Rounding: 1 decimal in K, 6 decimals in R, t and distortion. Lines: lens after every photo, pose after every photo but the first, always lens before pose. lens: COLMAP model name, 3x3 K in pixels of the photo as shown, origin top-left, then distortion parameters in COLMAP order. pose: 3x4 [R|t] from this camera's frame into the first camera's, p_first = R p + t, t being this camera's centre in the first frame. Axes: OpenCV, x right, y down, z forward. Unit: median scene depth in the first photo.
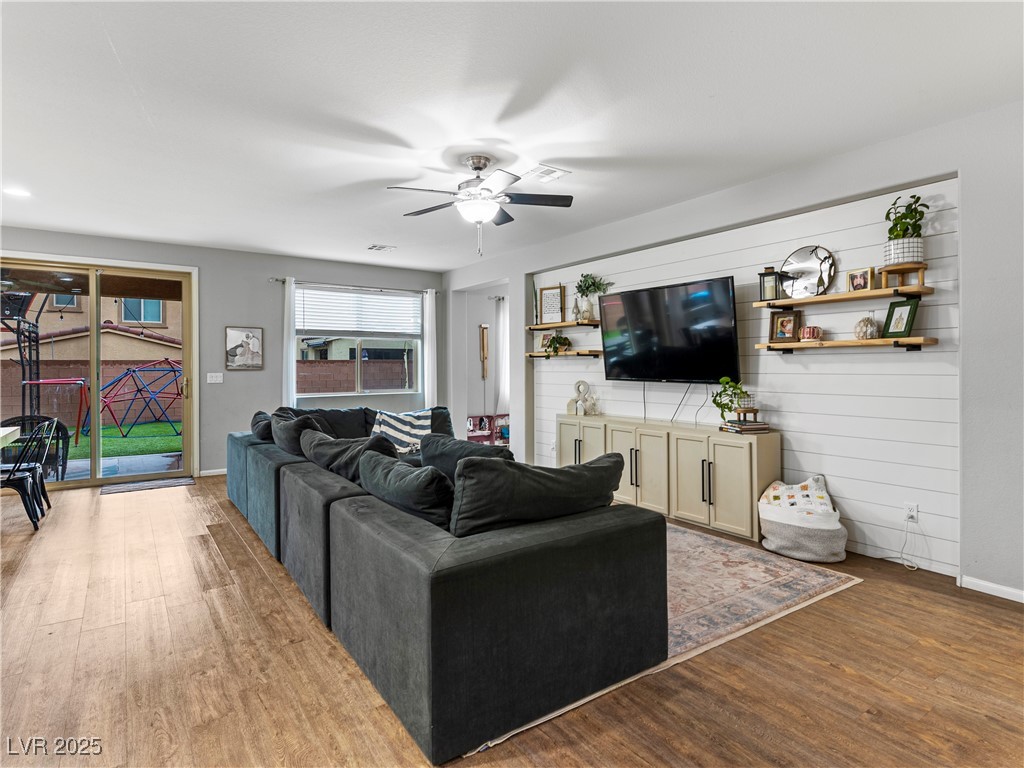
lens RADIAL K [[554.2, 0, 514.6], [0, 554.2, 366.2], [0, 0, 1]] dist [0.001156, 0.001739]
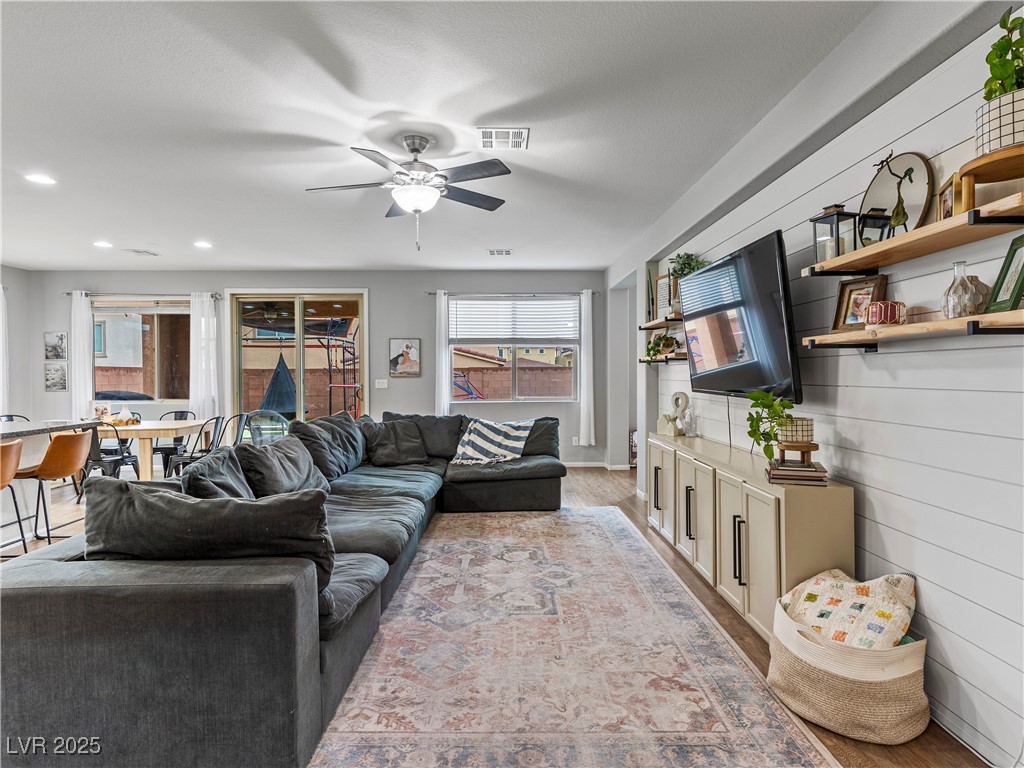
lens RADIAL K [[554.2, 0, 516.8], [0, 554.2, 378.8], [0, 0, 1]] dist [0.001156, 0.001739]
pose [[0.829568, 0.004688, -0.558385, 0.482356], [0.002013, 0.999933, 0.011385, -0.001983], [0.558402, -0.010569, 0.829503, 0.302396]]
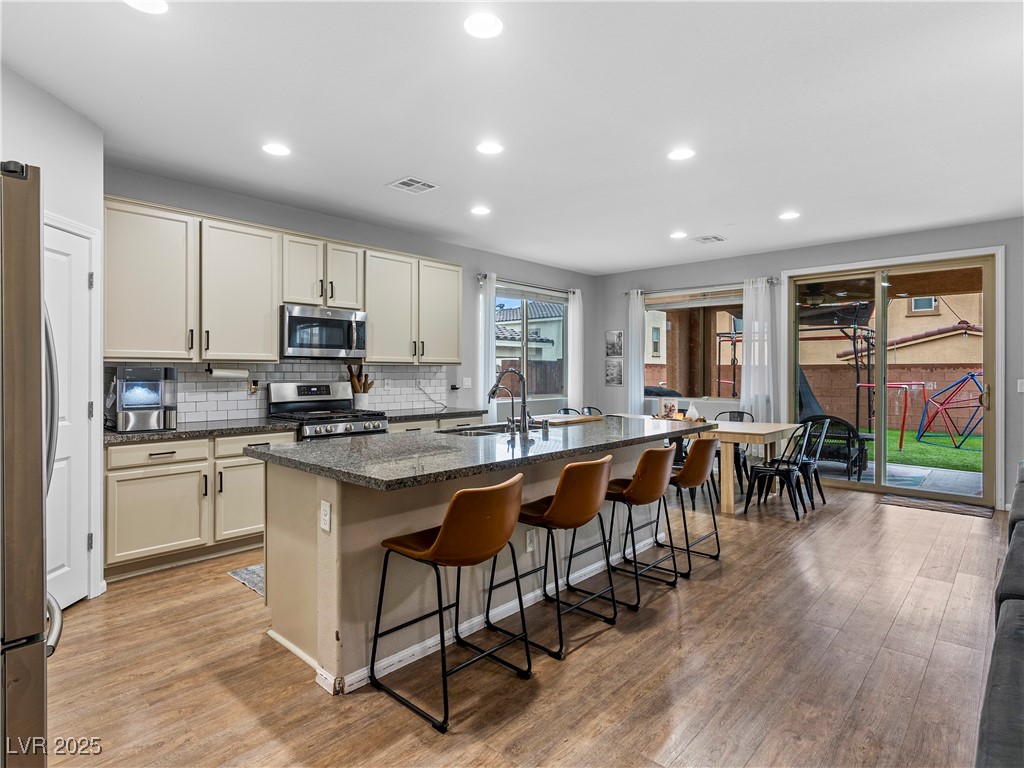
lens RADIAL K [[554.2, 0, 505.2], [0, 554.2, 374.7], [0, 0, 1]] dist [0.001156, 0.001739]
pose [[0.204939, 0.009629, -0.978727, 0.084966], [-0.000732, 0.999953, 0.009684, -0.001720], [0.978775, -0.001268, 0.204936, 0.204642]]
